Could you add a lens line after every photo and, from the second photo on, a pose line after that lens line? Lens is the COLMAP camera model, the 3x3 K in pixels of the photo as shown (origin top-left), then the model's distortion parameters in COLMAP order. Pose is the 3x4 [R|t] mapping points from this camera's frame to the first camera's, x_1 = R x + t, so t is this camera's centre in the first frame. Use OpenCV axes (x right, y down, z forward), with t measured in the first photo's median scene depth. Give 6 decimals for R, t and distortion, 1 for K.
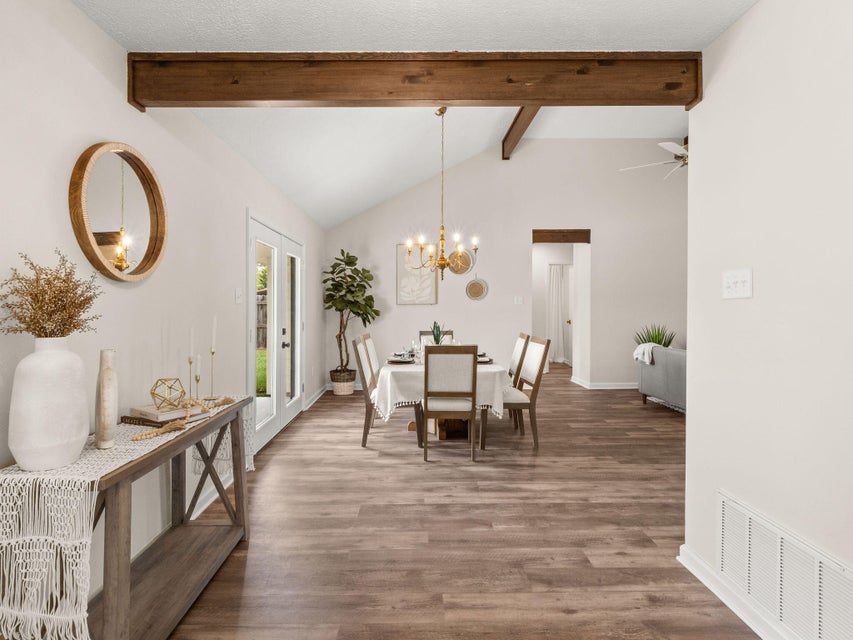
lens RADIAL K [[458.0, 0, 422.2], [0, 458.0, 314.9], [0, 0, 1]] dist [0.088431, 0.000020]
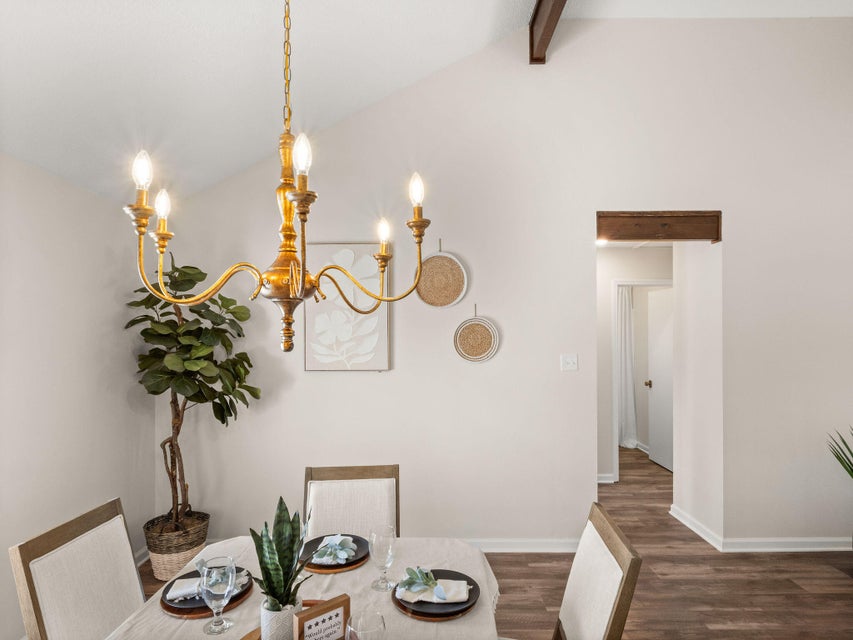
lens RADIAL K [[494.5, 0, 426.5], [0, 494.5, 320.0], [0, 0, 1]] dist [0.022030, -0.000166]
pose [[0.999262, 0.000602, -0.038404, 0.087595], [-0.002034, 0.999303, -0.037271, -0.056250], [0.038355, 0.037321, 0.998567, 0.501537]]
